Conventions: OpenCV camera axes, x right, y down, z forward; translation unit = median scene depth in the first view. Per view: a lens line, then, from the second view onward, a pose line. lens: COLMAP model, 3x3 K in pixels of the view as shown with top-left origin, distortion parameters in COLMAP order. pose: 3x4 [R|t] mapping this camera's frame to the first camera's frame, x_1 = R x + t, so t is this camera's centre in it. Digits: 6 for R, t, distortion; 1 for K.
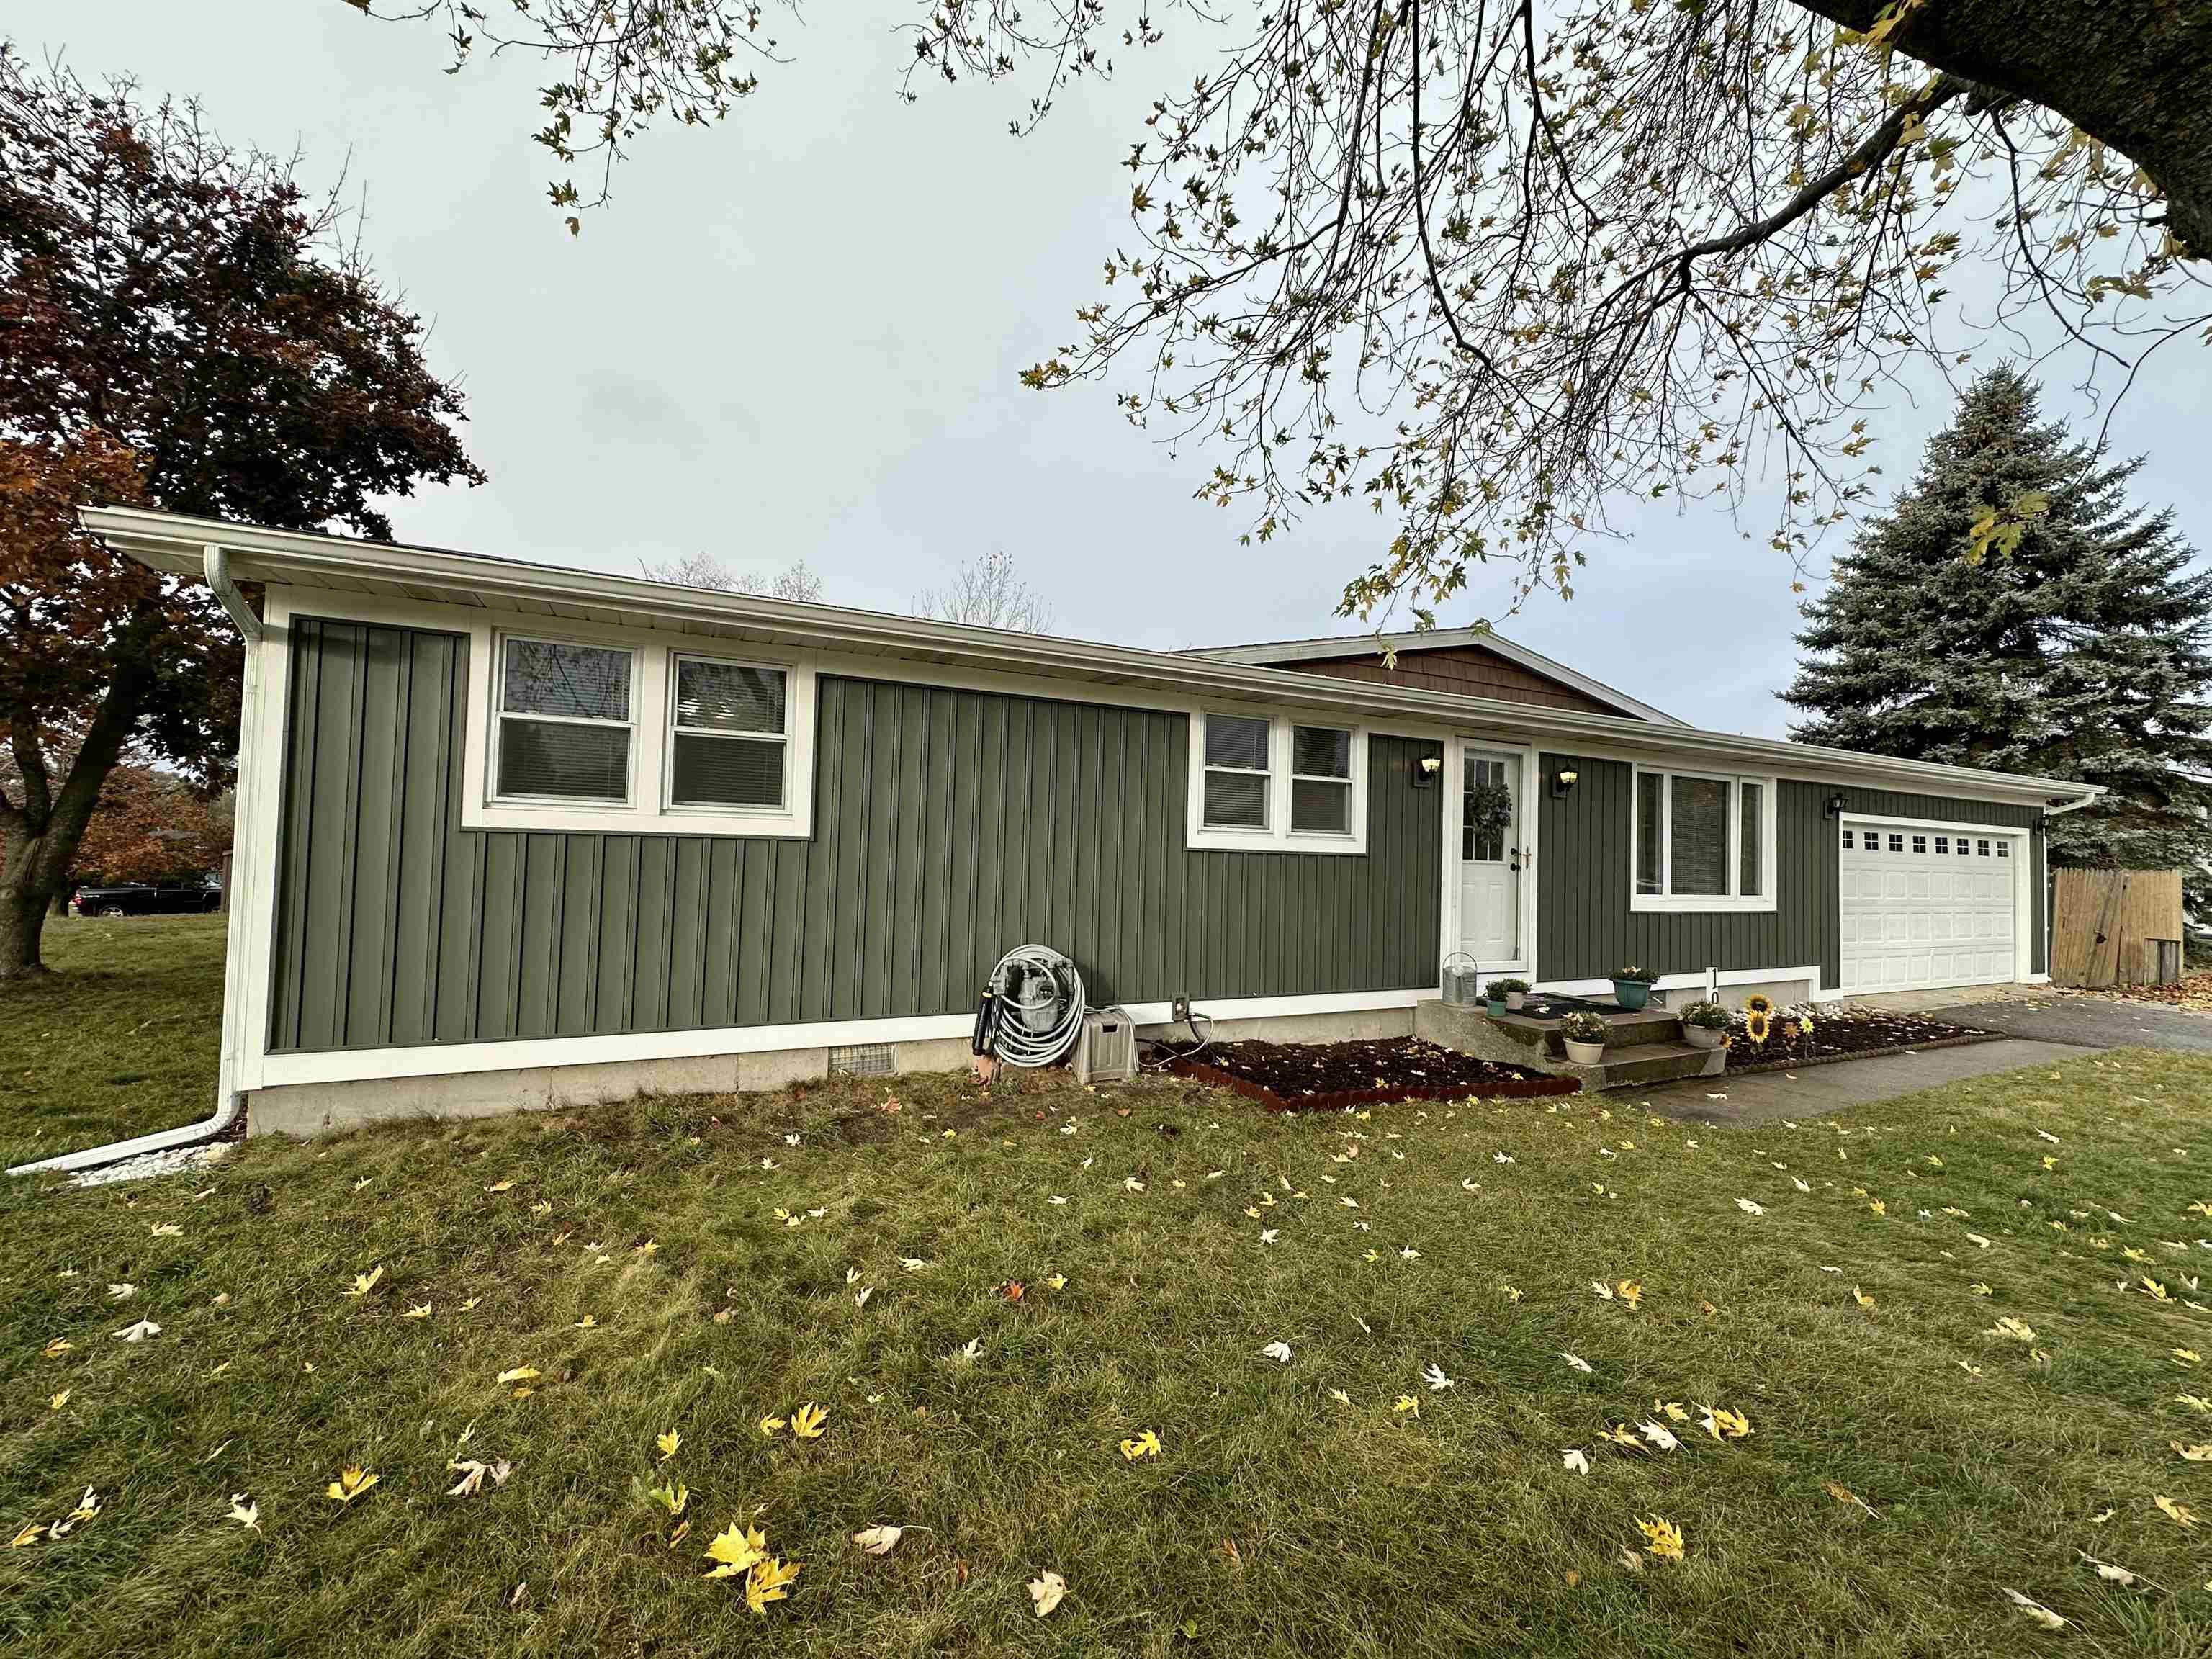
lens RADIAL K [[877.6, 0, 1106.3], [0, 877.6, 825.5], [0, 0, 1]] dist [0.000128, -0.000577]
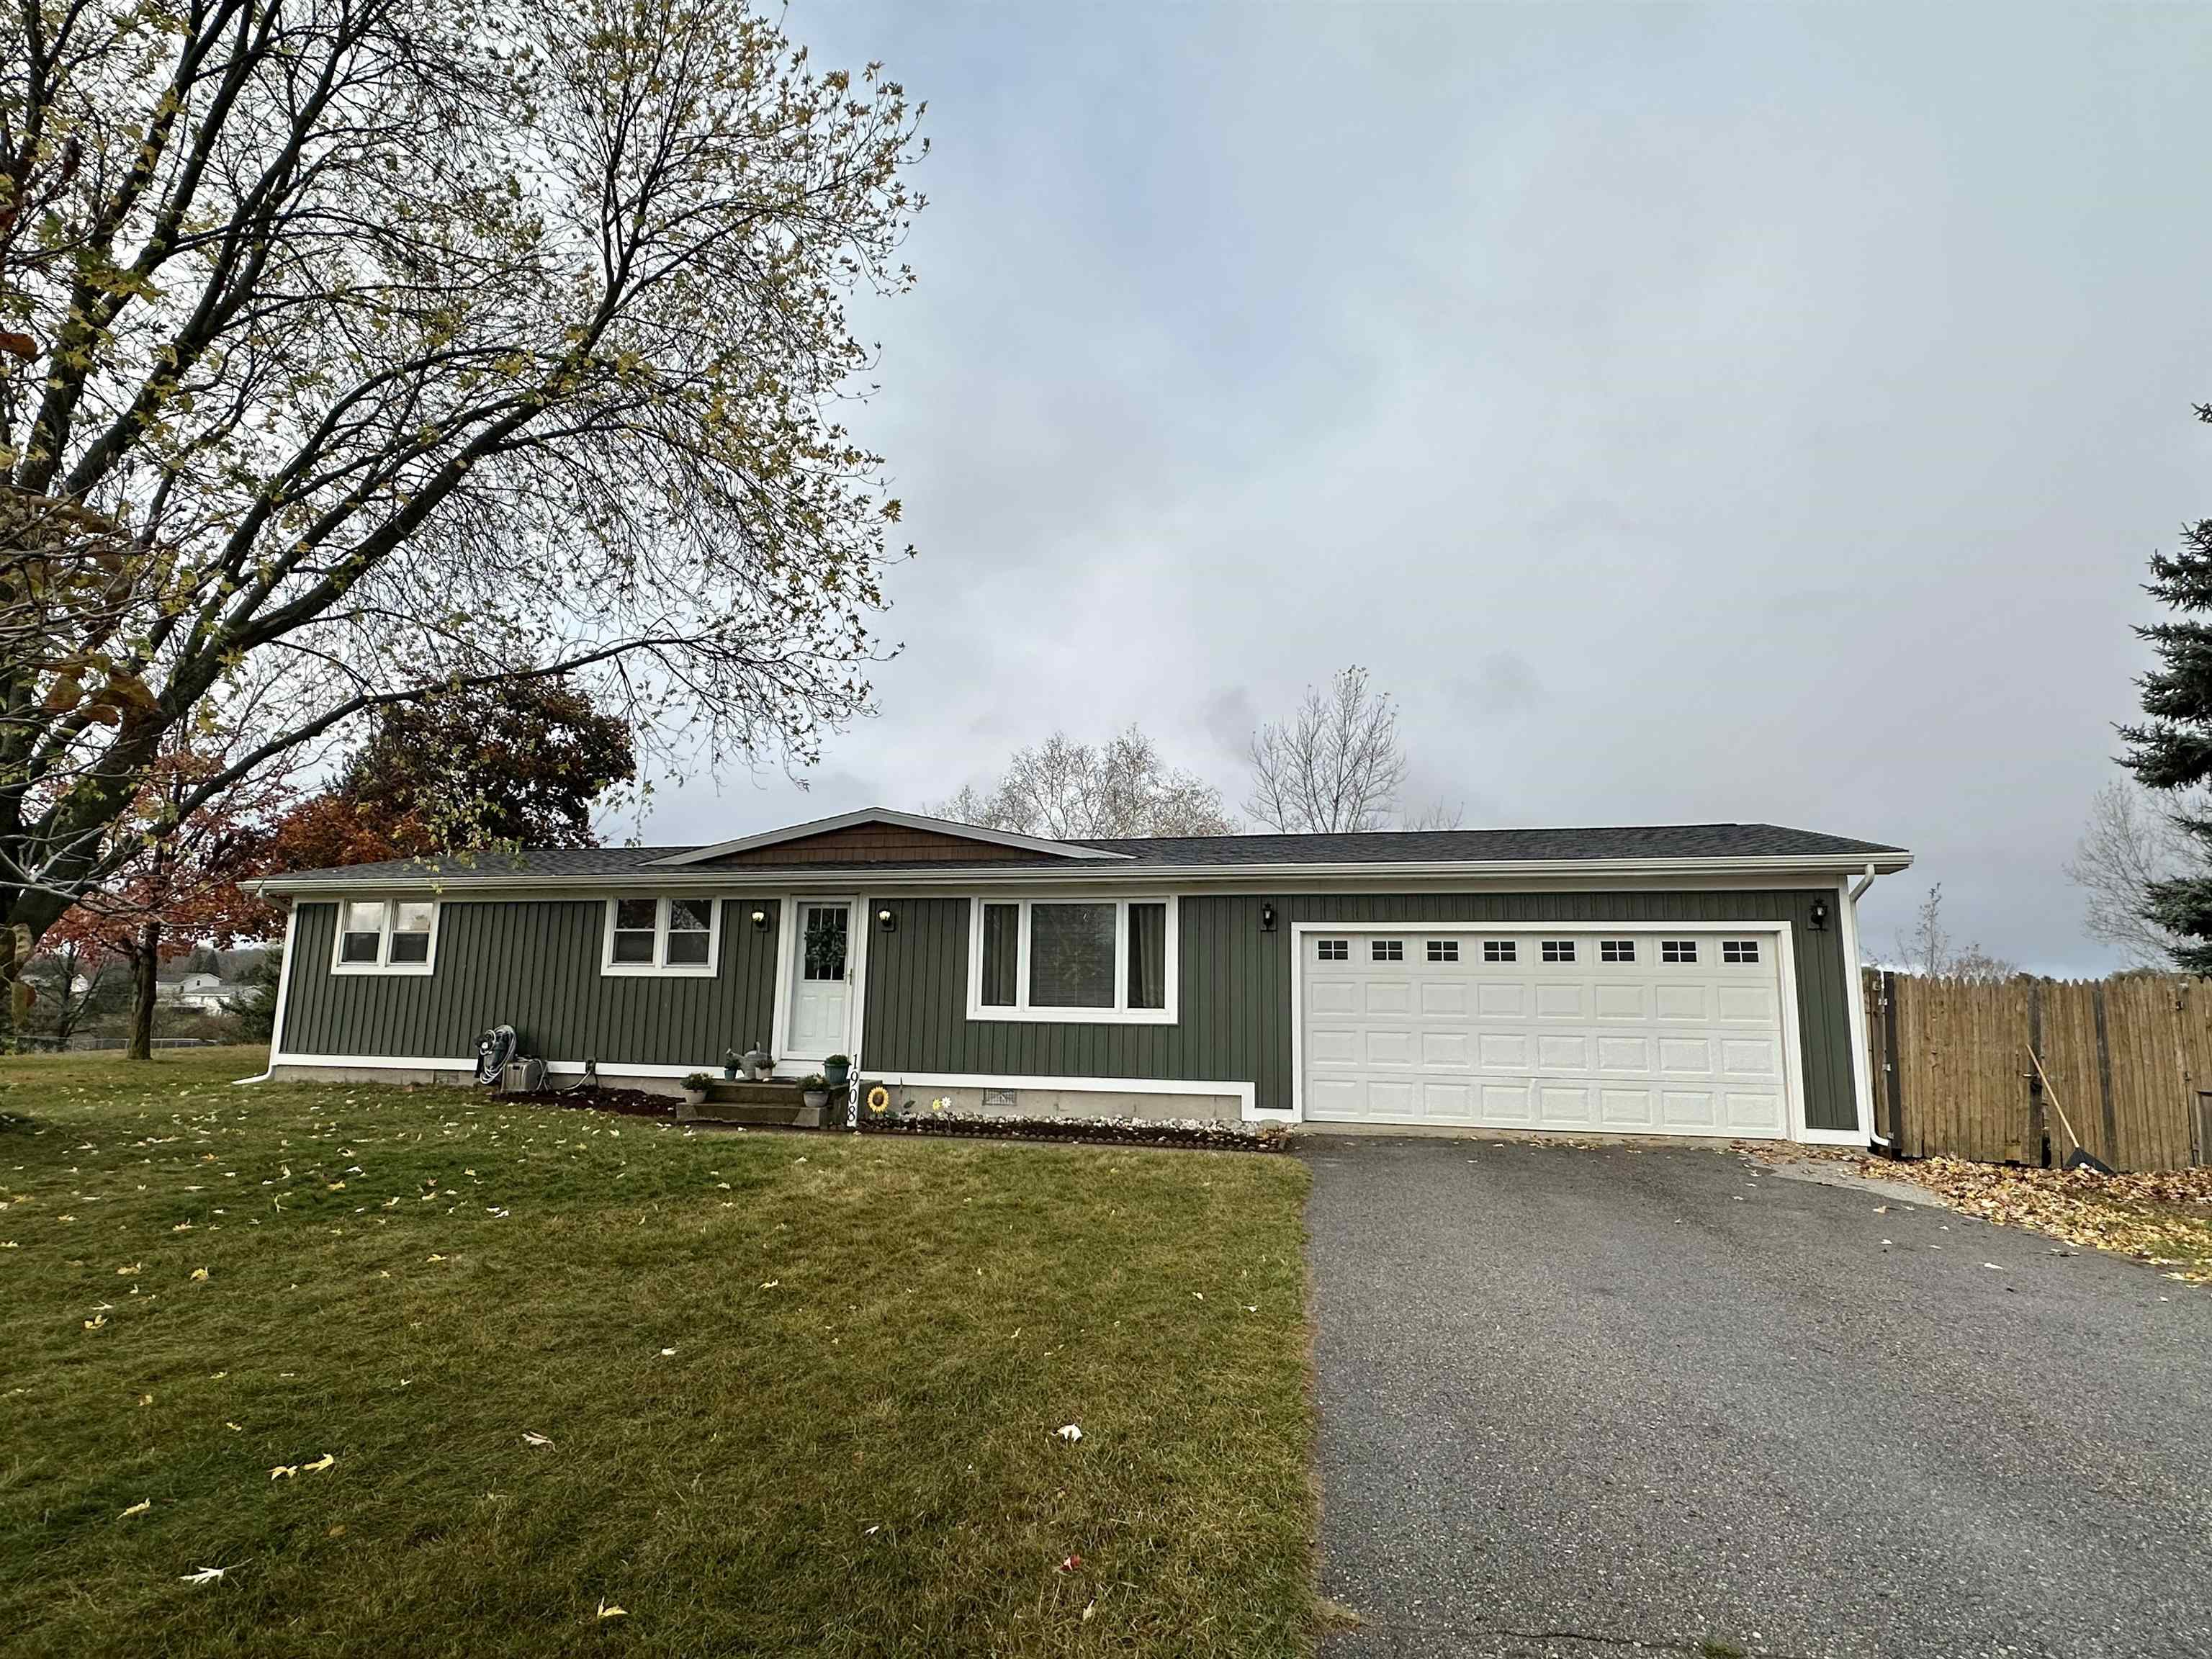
lens RADIAL K [[1115.9, 0, 1113.5], [0, 1115.9, 825.6], [0, 0, 1]] dist [0.001693, -0.000404]
pose [[0.776210, -0.117666, -0.619397, 2.291390], [0.027594, 0.987829, -0.153077, 0.097629], [0.629870, 0.101729, 0.770010, -0.123513]]
